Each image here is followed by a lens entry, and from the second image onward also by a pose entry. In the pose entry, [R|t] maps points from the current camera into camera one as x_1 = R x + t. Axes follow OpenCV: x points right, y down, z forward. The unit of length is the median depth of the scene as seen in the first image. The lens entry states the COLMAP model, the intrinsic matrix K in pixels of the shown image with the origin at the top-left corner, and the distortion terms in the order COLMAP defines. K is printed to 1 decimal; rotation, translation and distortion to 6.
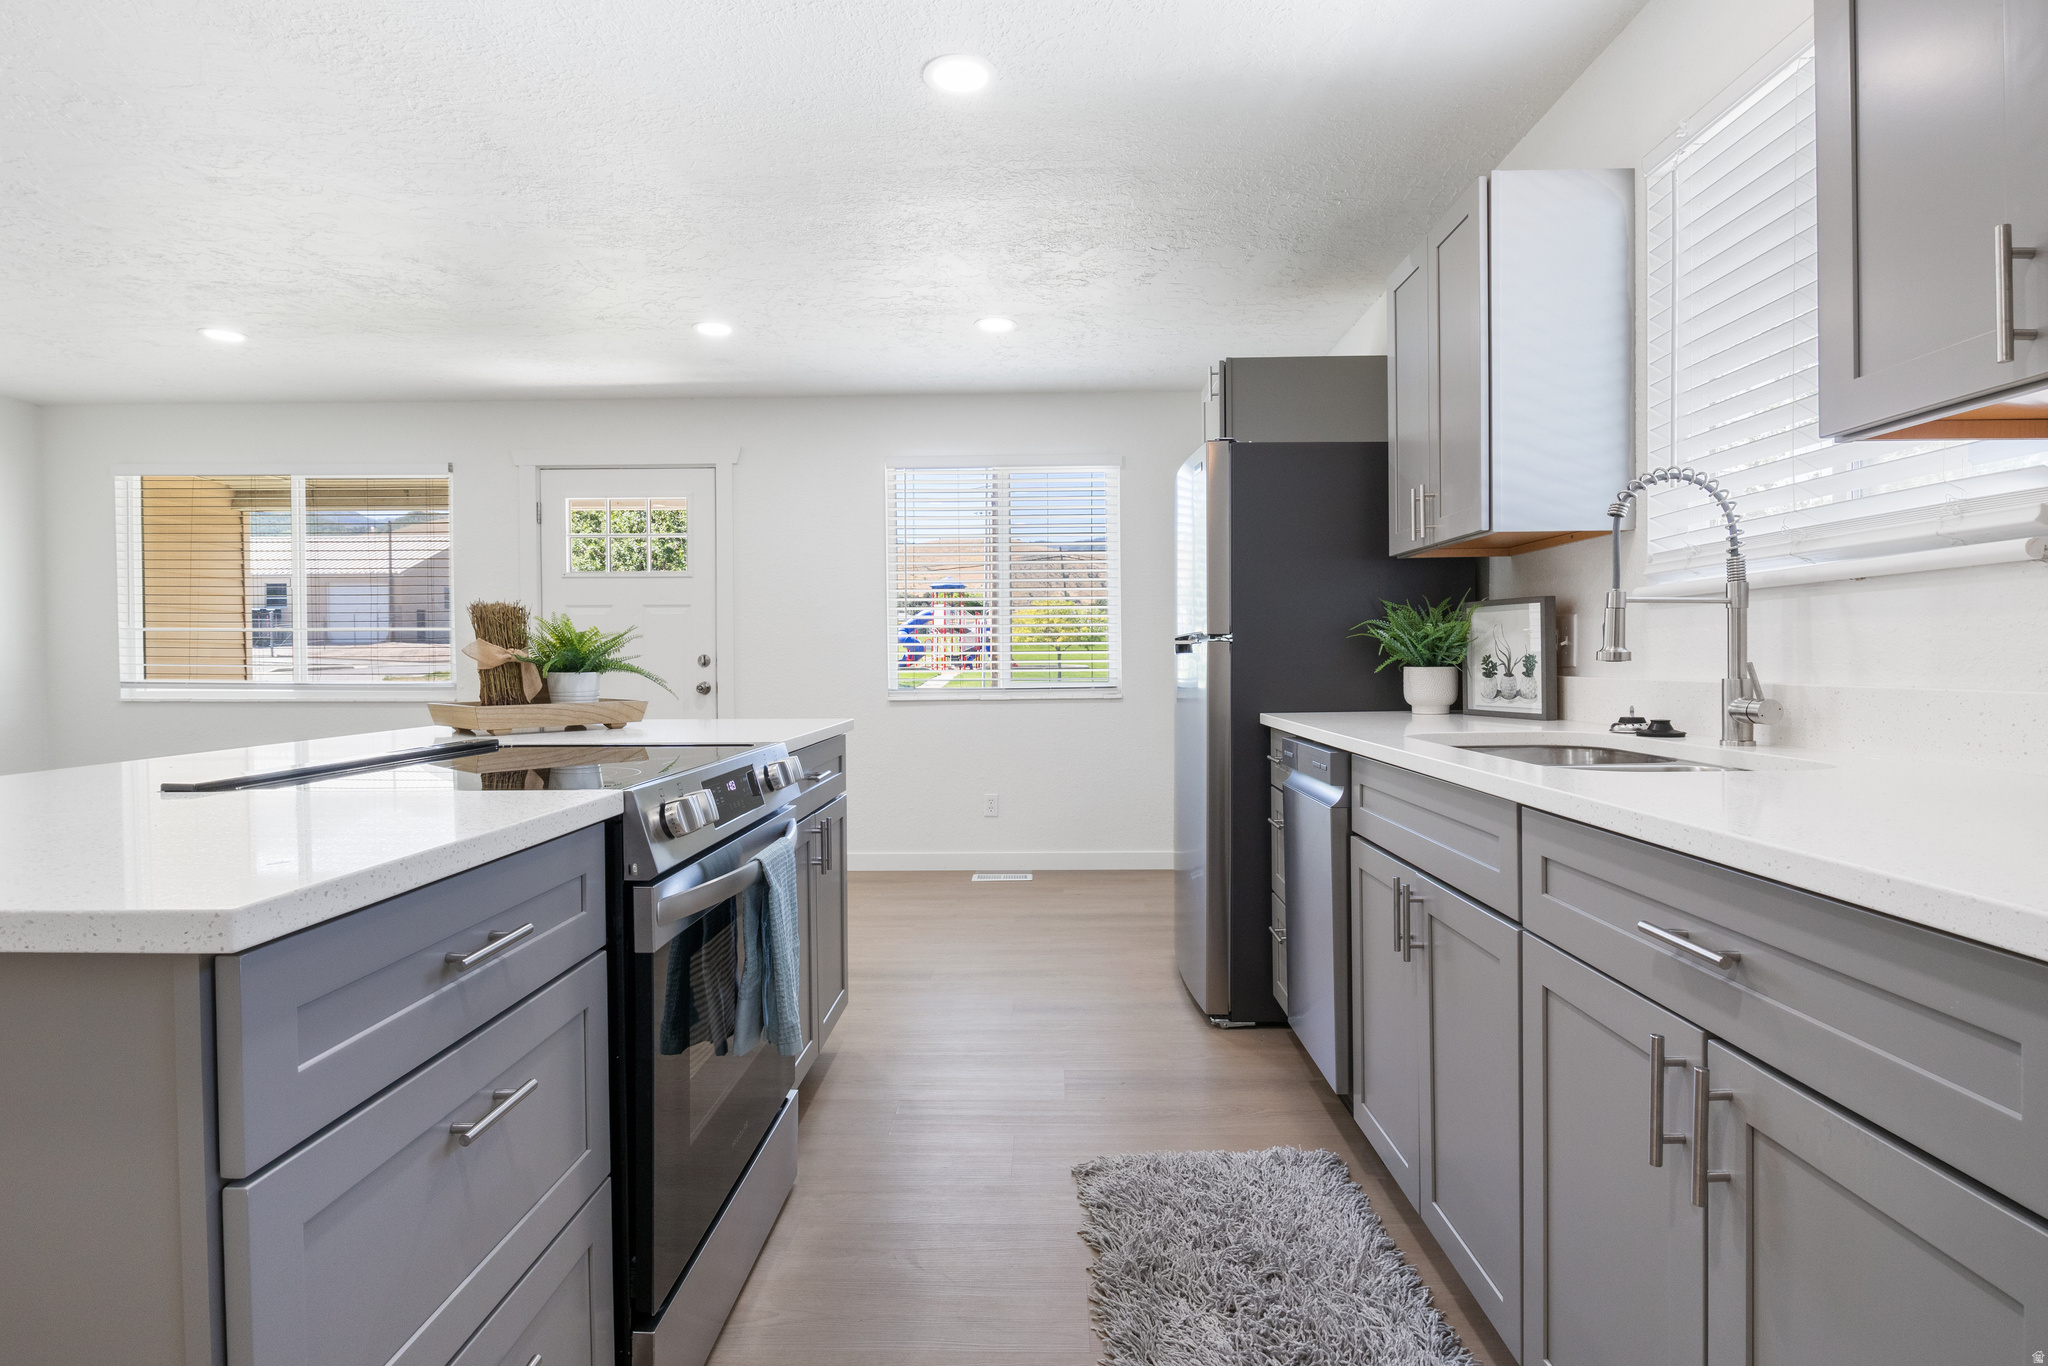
lens RADIAL K [[1040.0, 0, 1031.6], [0, 1040.0, 666.6], [0, 0, 1]] dist [-0.005335, -0.000307]
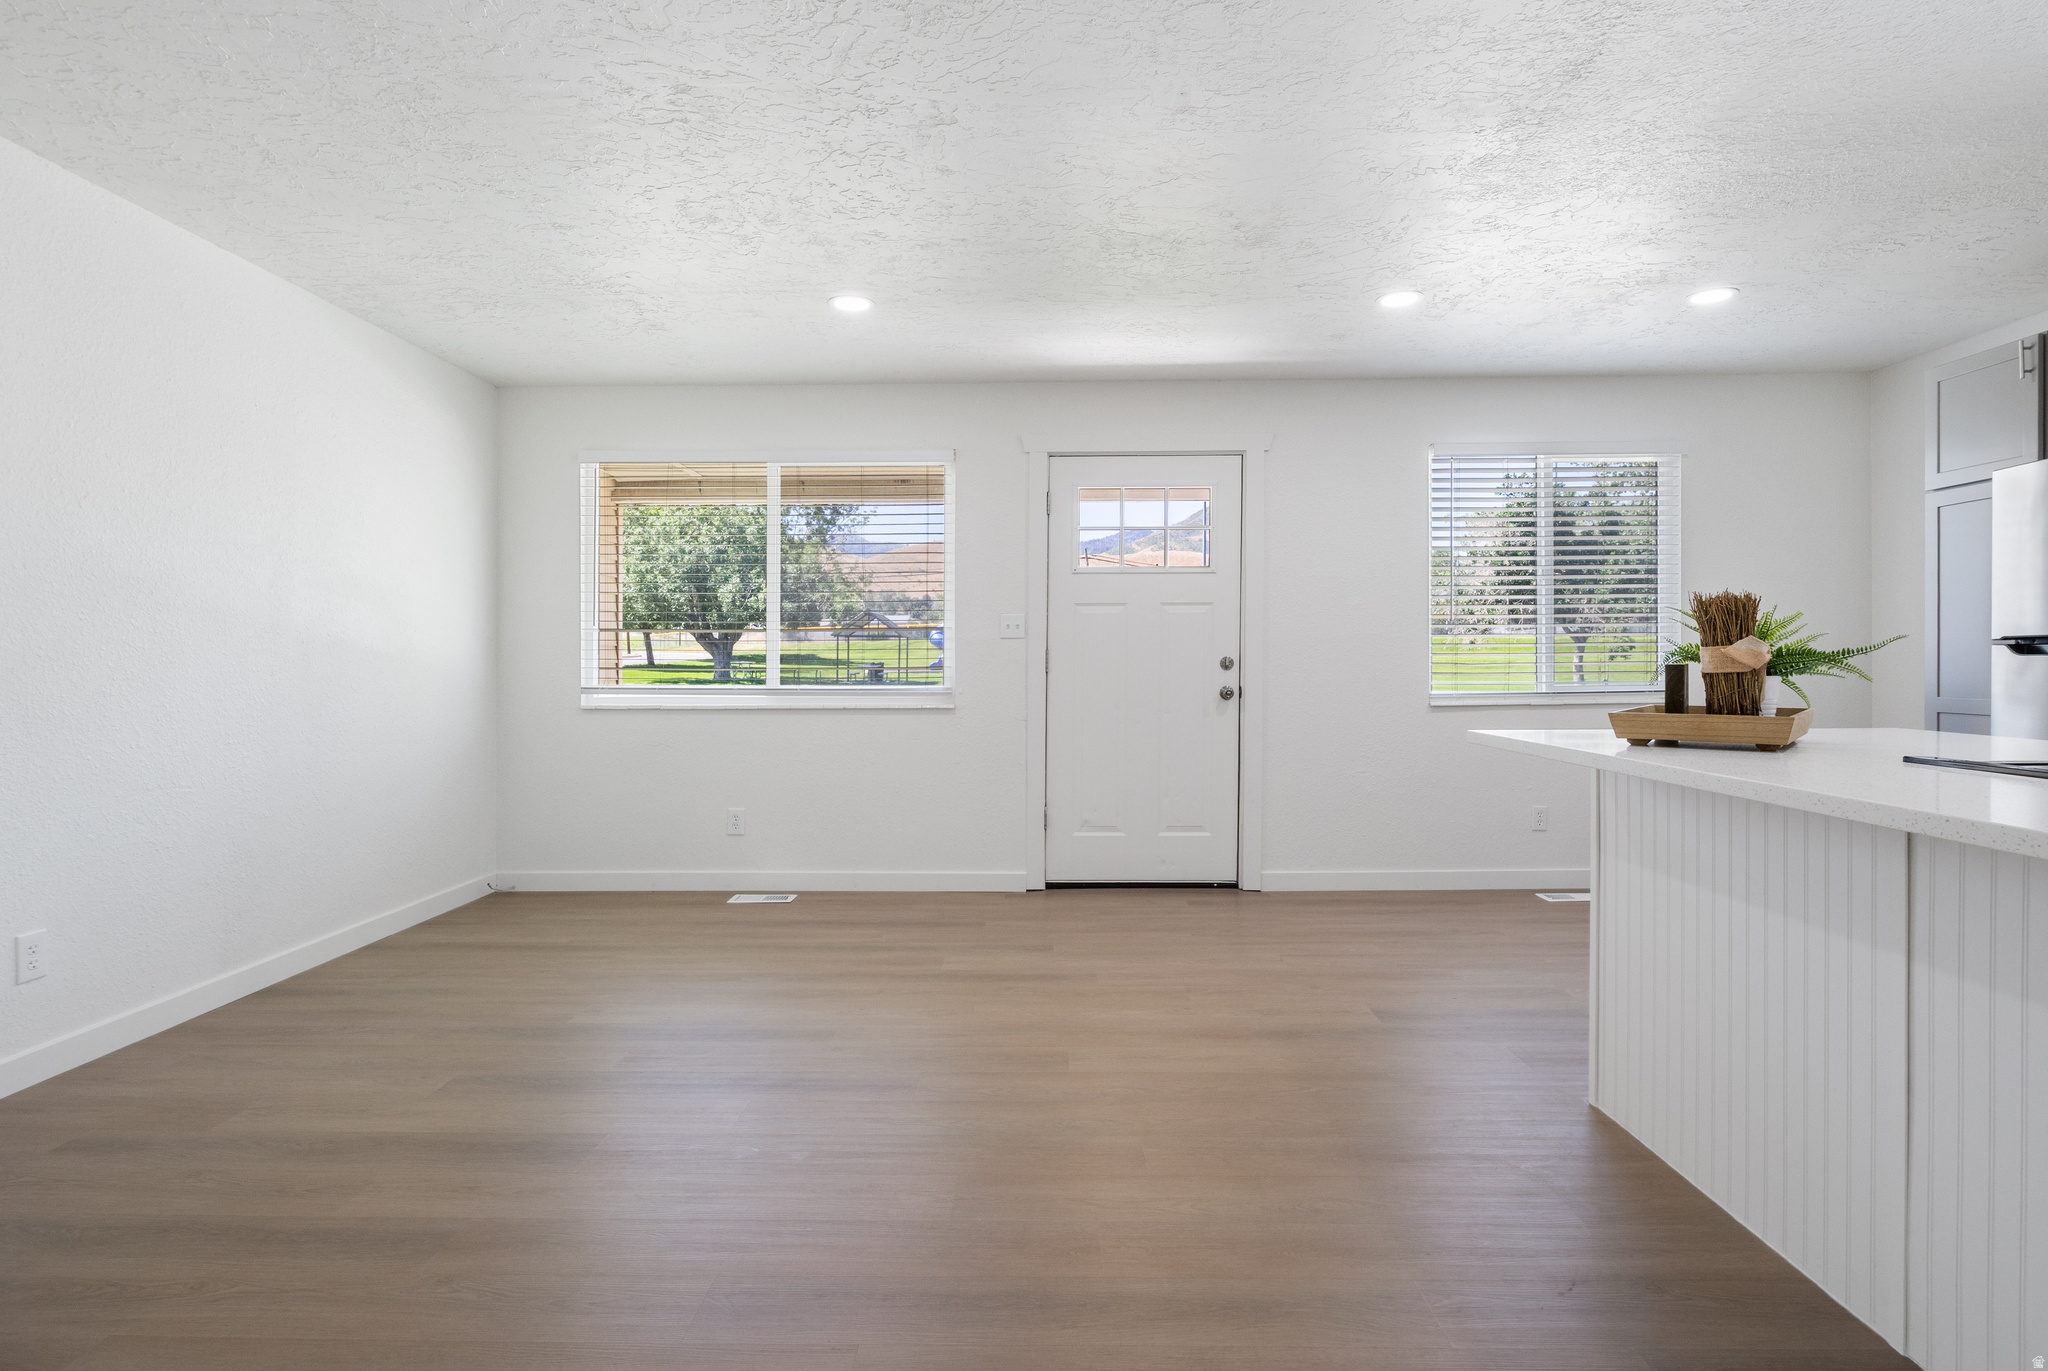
lens RADIAL K [[1040.0, 0, 1002.3], [0, 1040.0, 647.7], [0, 0, 1]] dist [-0.005335, -0.000307]
pose [[0.999910, -0.001285, 0.013384, -0.526700], [0.001560, 0.999787, -0.020571, -0.000541], [-0.013354, 0.020590, 0.999699, 0.078019]]
